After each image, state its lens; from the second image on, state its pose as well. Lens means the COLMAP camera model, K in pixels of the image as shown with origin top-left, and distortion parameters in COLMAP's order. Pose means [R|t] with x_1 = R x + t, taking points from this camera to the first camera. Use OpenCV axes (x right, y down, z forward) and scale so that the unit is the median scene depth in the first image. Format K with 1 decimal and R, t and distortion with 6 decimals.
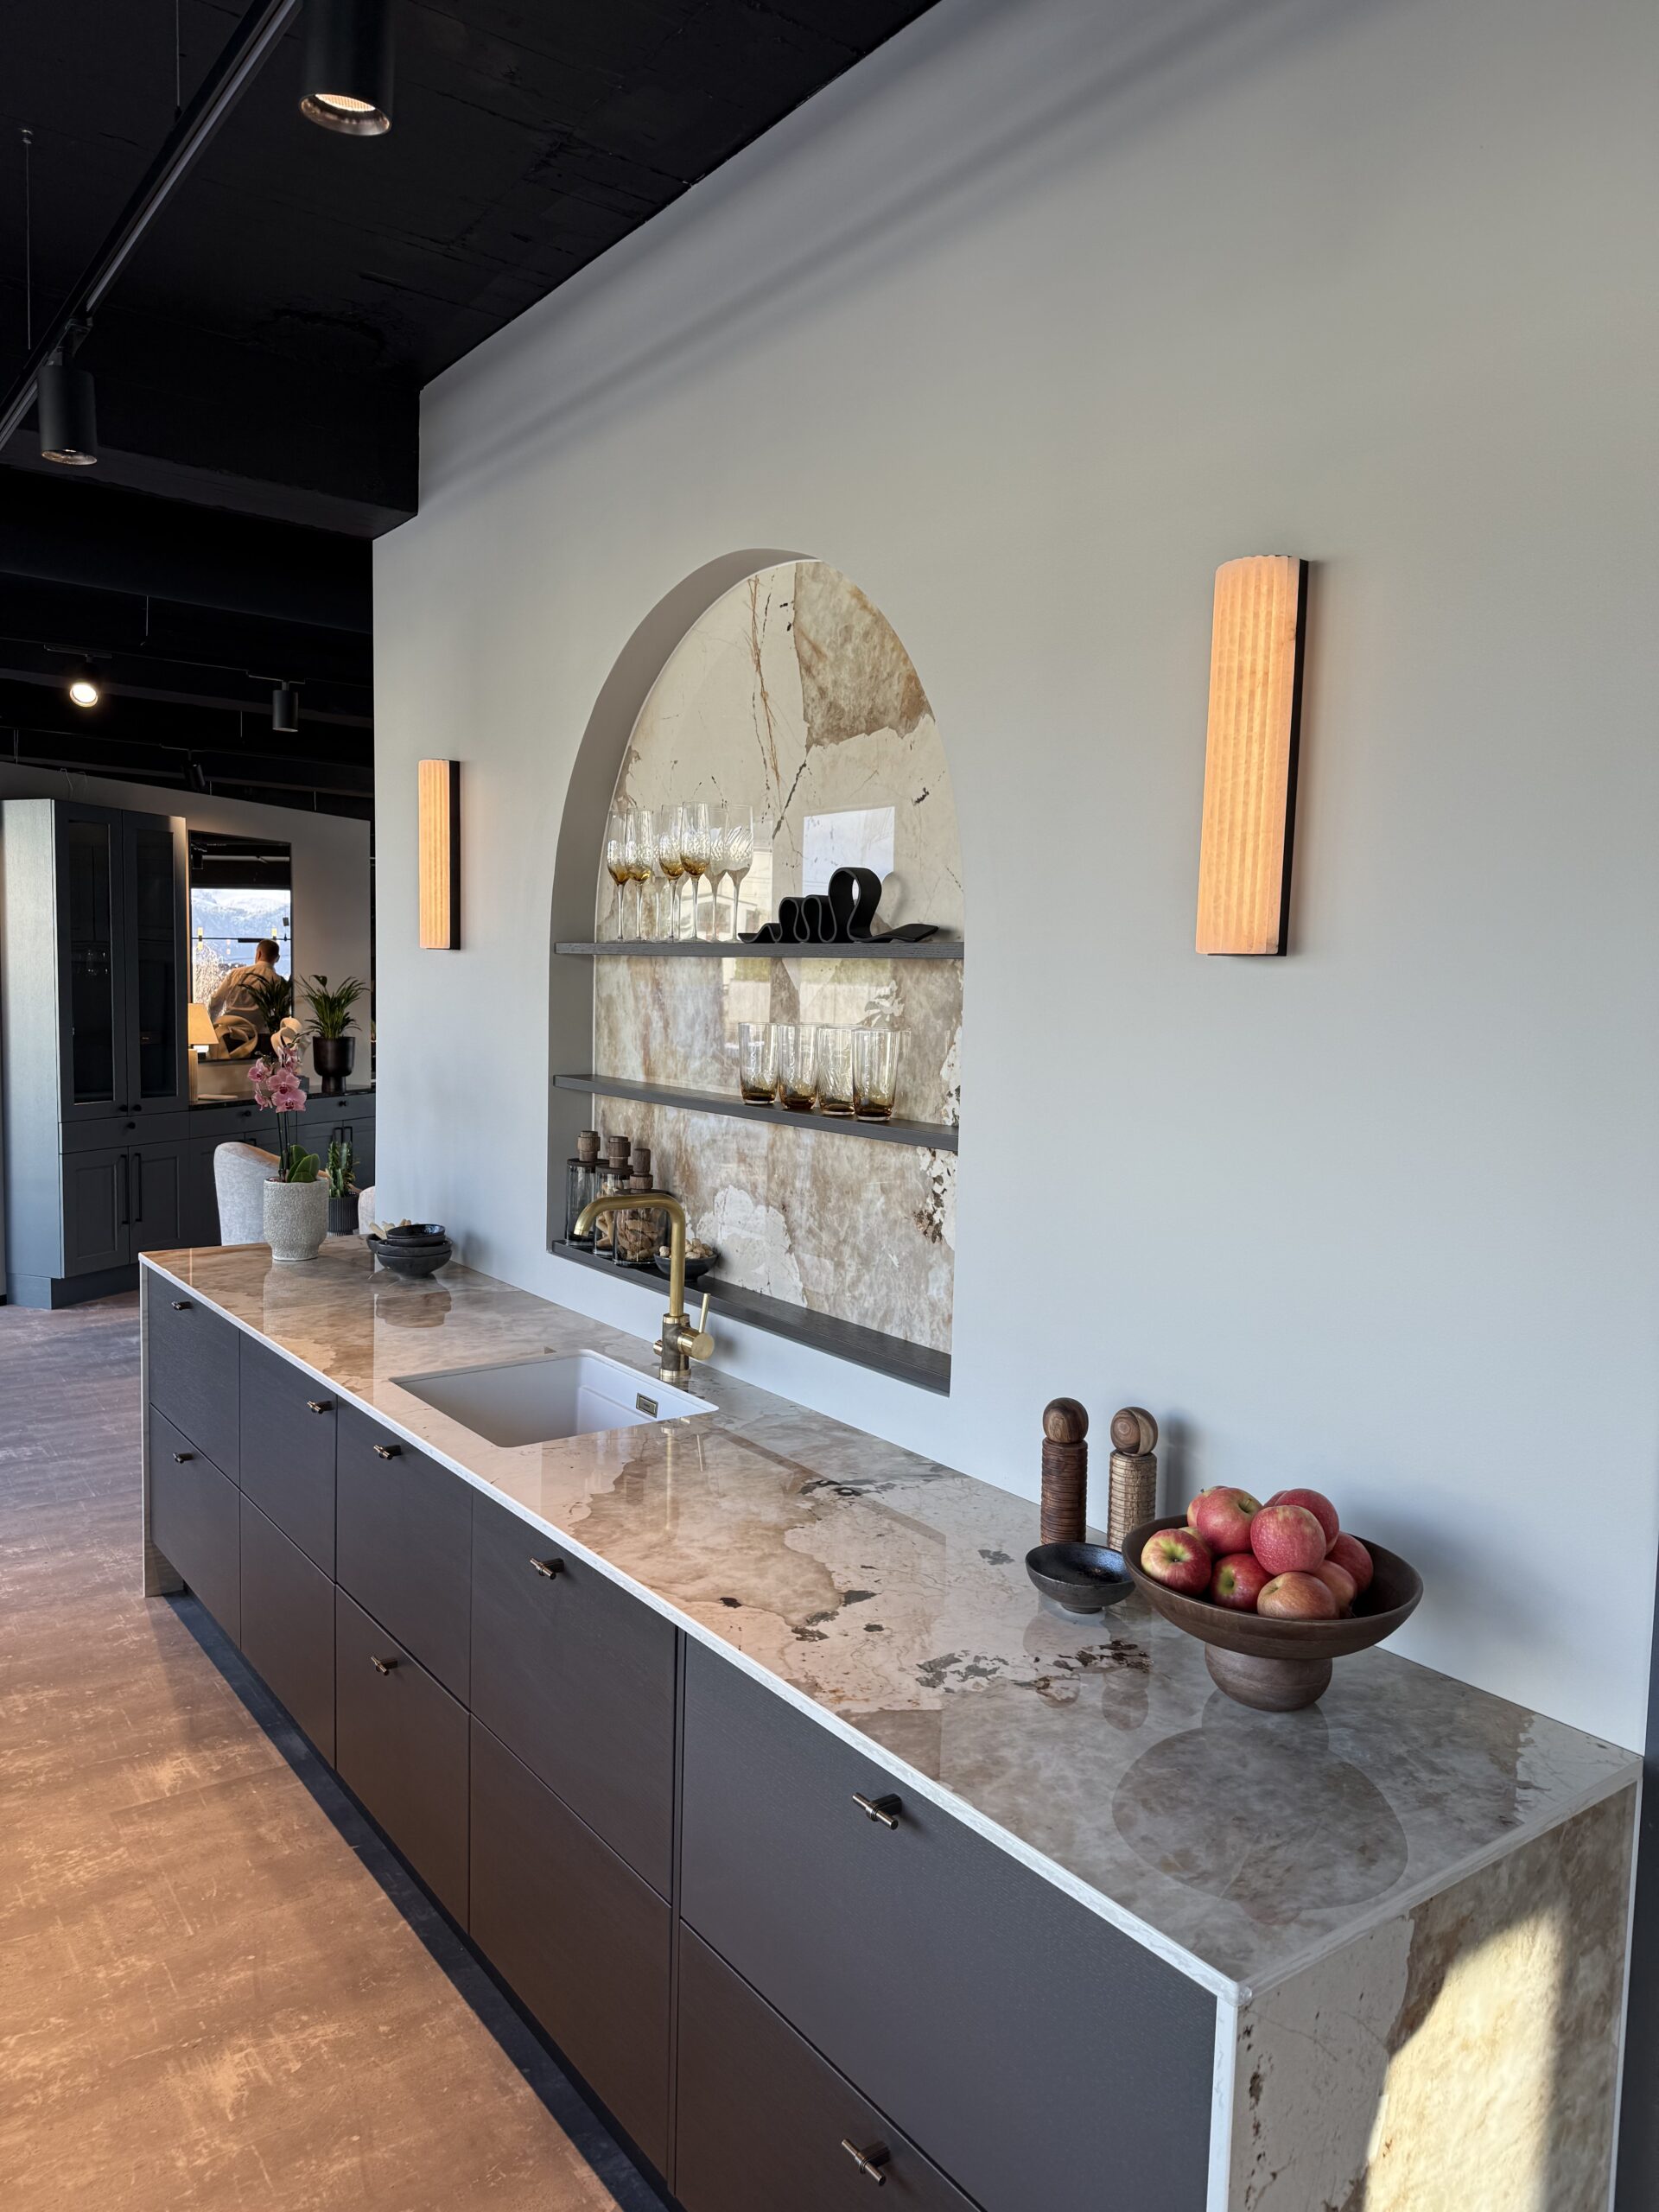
lens RADIAL K [[1545.1, 0, 830.6], [0, 1545.1, 1098.9], [0, 0, 1]] dist [0.103450, -0.084916]
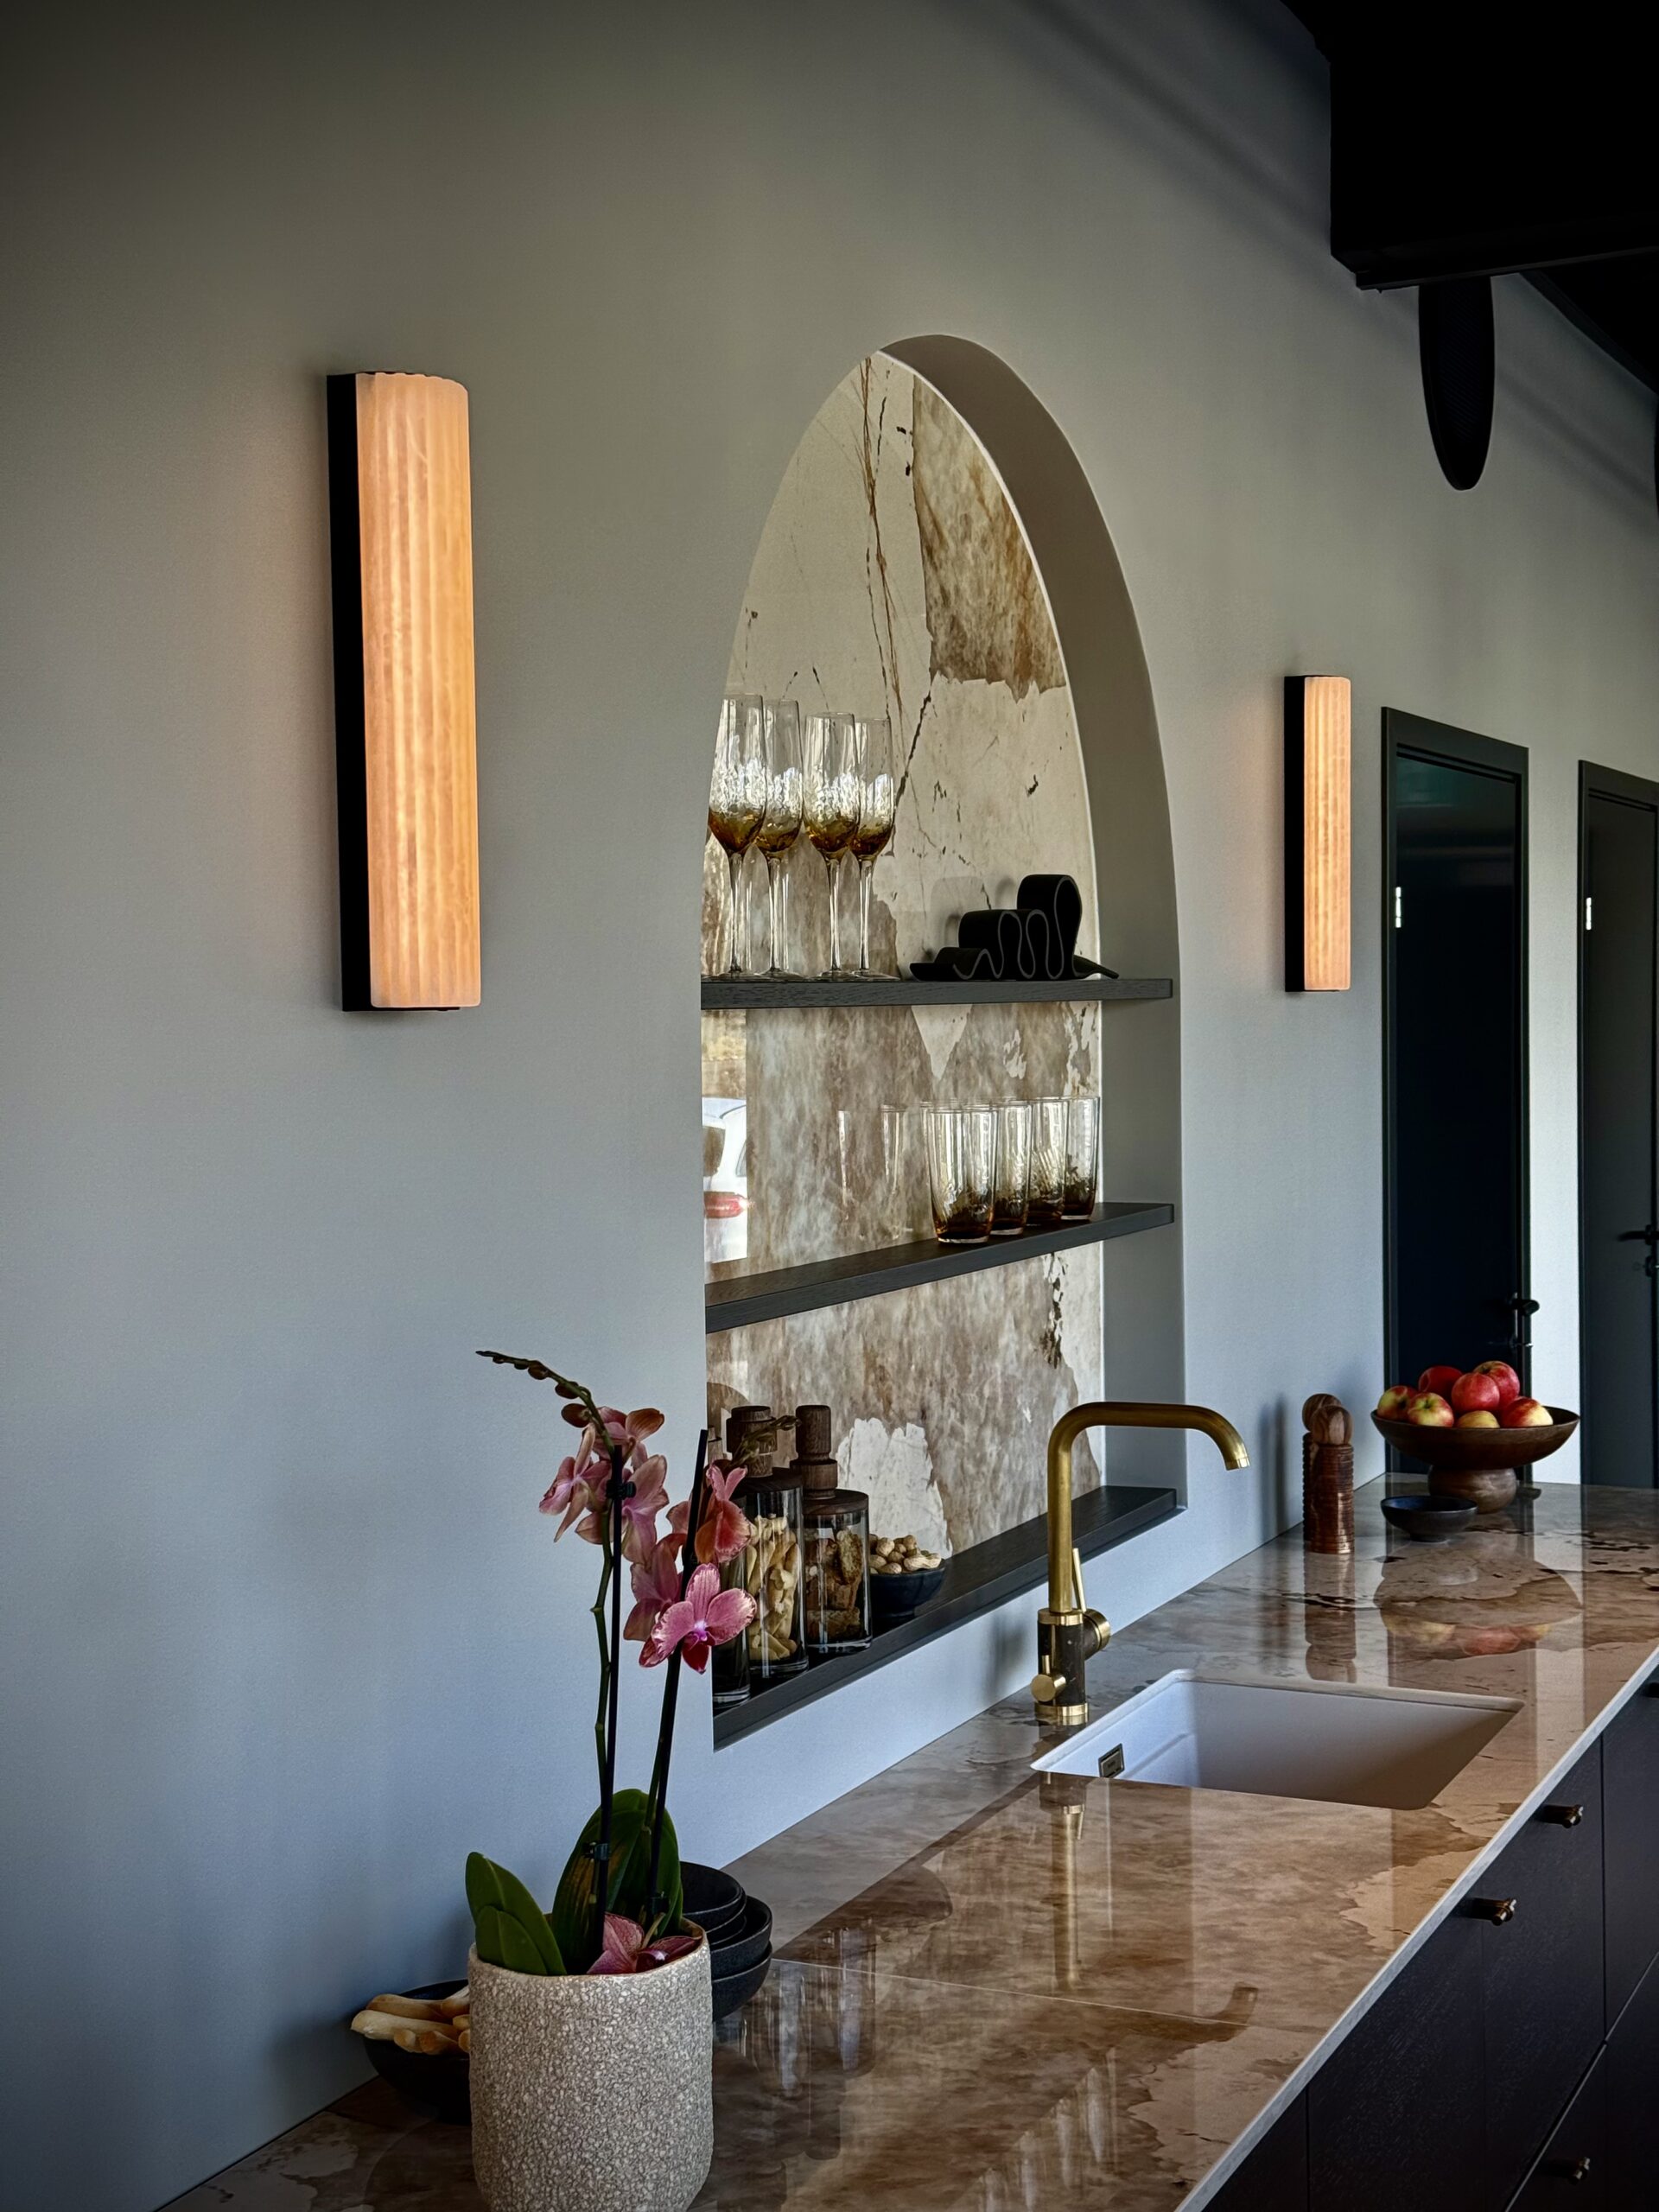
lens RADIAL K [[3083.8, 0, 826.4], [0, 3083.8, 1057.4], [0, 0, 1]] dist [0.101660, 0.011684]
pose [[-0.488795, -0.038470, 0.871550, -1.069896], [0.070060, 0.994070, 0.083170, -0.173403], [-0.869581, 0.101714, -0.483201, 1.618140]]
